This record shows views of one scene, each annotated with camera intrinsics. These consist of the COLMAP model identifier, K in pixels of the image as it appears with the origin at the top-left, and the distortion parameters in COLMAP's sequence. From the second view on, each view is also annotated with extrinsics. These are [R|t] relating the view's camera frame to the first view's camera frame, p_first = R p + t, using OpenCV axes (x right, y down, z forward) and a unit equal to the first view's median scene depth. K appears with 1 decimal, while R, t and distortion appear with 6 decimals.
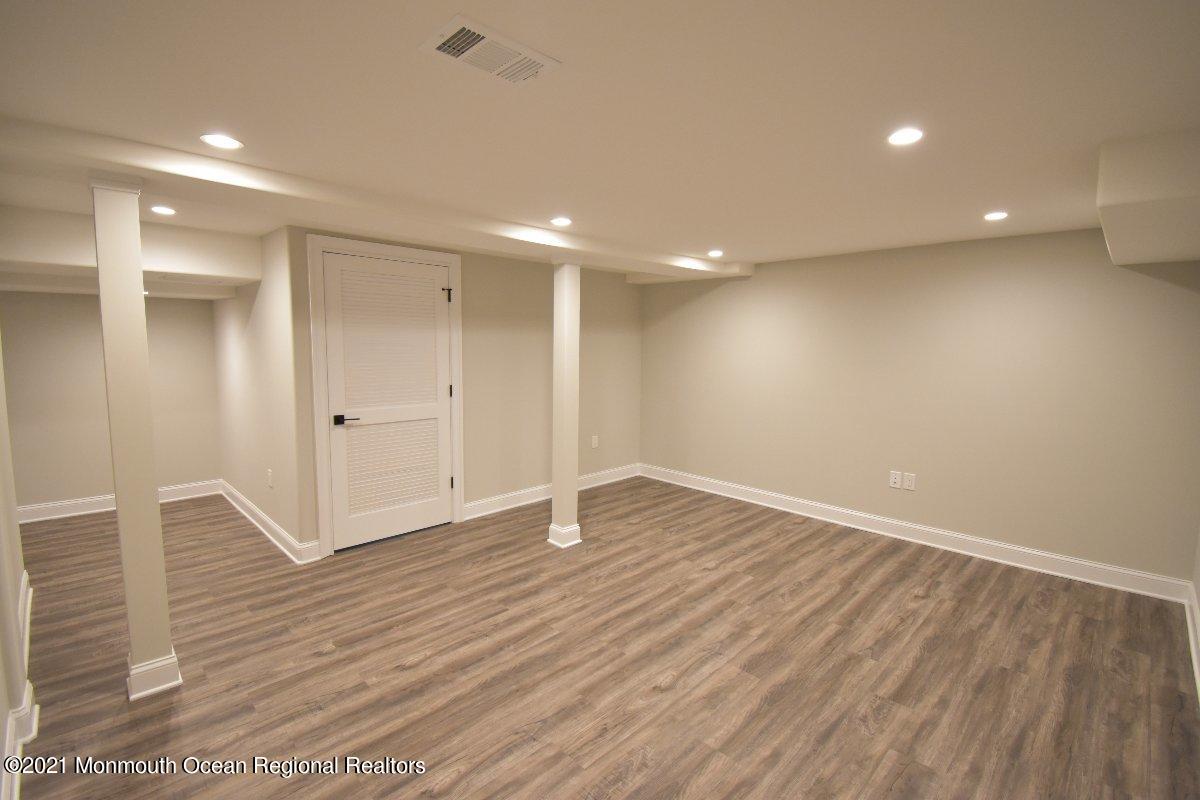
lens RADIAL K [[540.3, 0, 599.0], [0, 540.3, 398.4], [0, 0, 1]] dist [0.024052, -0.027396]
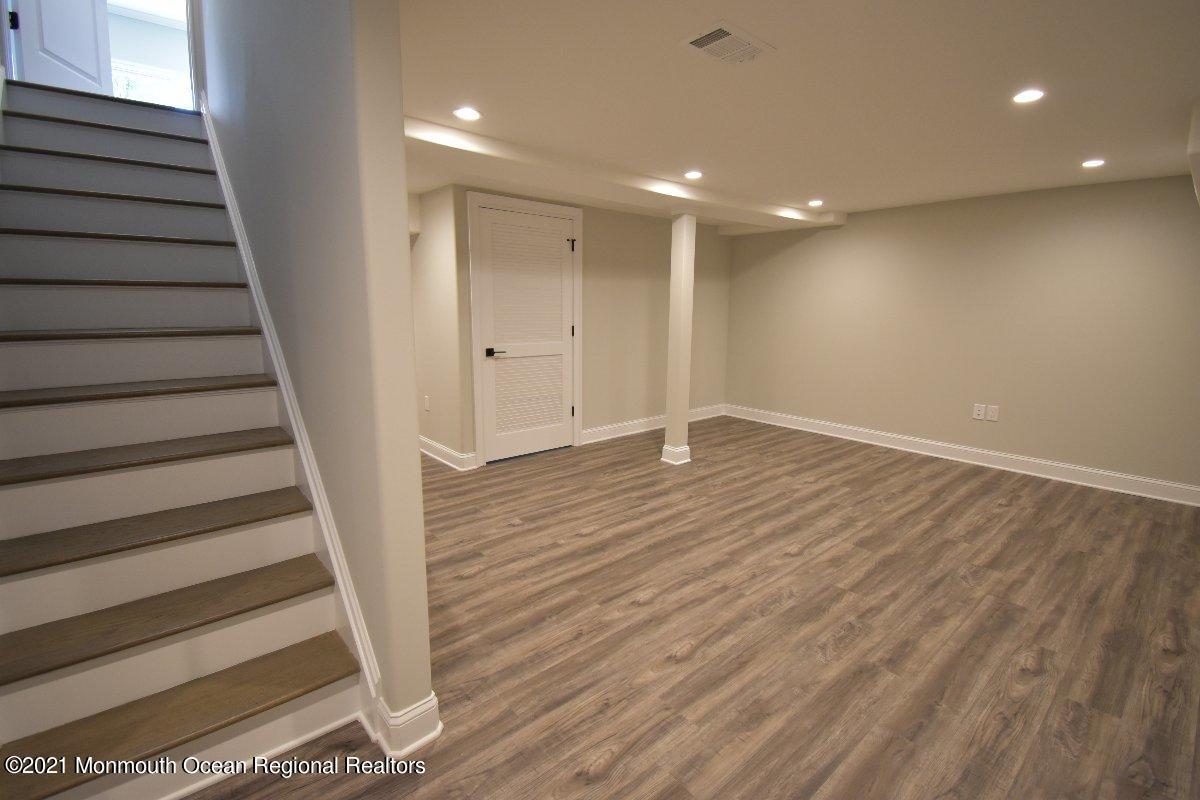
lens RADIAL K [[540.3, 0, 599.0], [0, 540.3, 398.4], [0, 0, 1]] dist [0.024052, -0.027396]
pose [[0.997073, 0.009995, -0.075794, -0.180546], [-0.004862, 0.997700, 0.067617, 0.070195], [0.076295, -0.067051, 0.994828, -0.194530]]
